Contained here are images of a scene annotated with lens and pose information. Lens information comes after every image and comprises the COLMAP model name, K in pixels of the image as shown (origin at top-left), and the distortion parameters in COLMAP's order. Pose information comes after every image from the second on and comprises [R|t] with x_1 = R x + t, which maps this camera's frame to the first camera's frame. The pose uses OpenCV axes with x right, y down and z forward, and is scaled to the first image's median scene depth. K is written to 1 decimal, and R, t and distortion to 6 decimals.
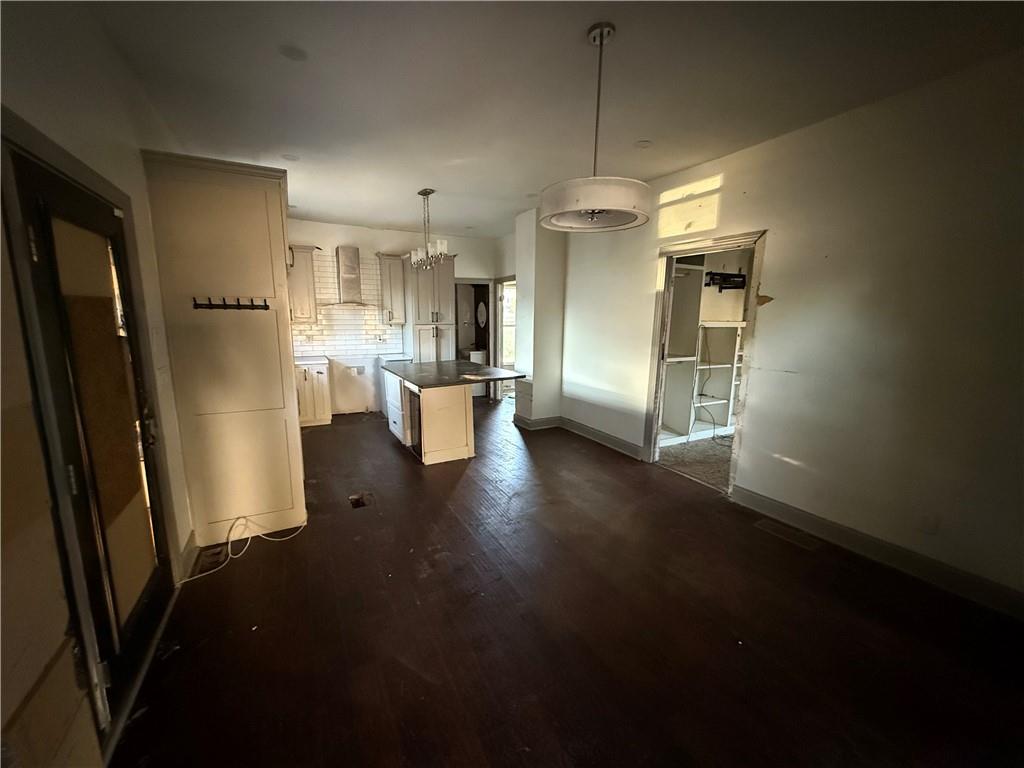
lens RADIAL K [[406.1, 0, 507.5], [0, 406.1, 382.8], [0, 0, 1]] dist [-0.001441, -0.000020]
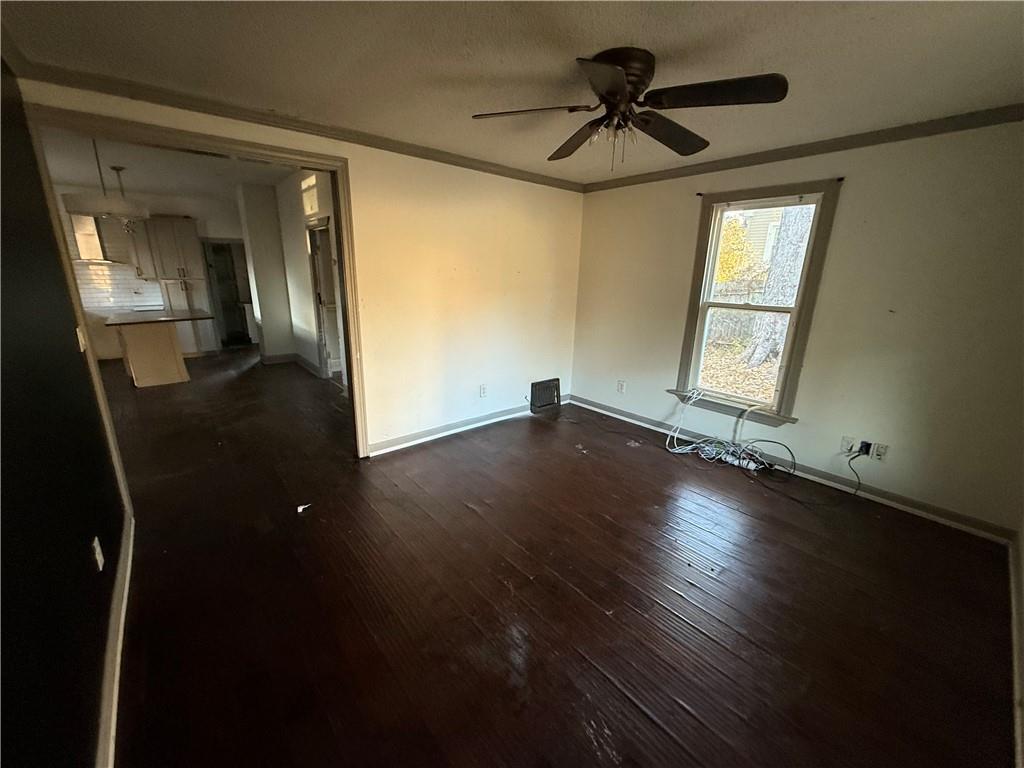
lens RADIAL K [[406.1, 0, 511.0], [0, 406.1, 385.4], [0, 0, 1]] dist [-0.001441, -0.000020]
pose [[0.977402, -0.050734, 0.205211, 0.529962], [0.028681, 0.993623, 0.109046, 0.064486], [-0.209434, -0.100696, 0.972624, -0.395362]]
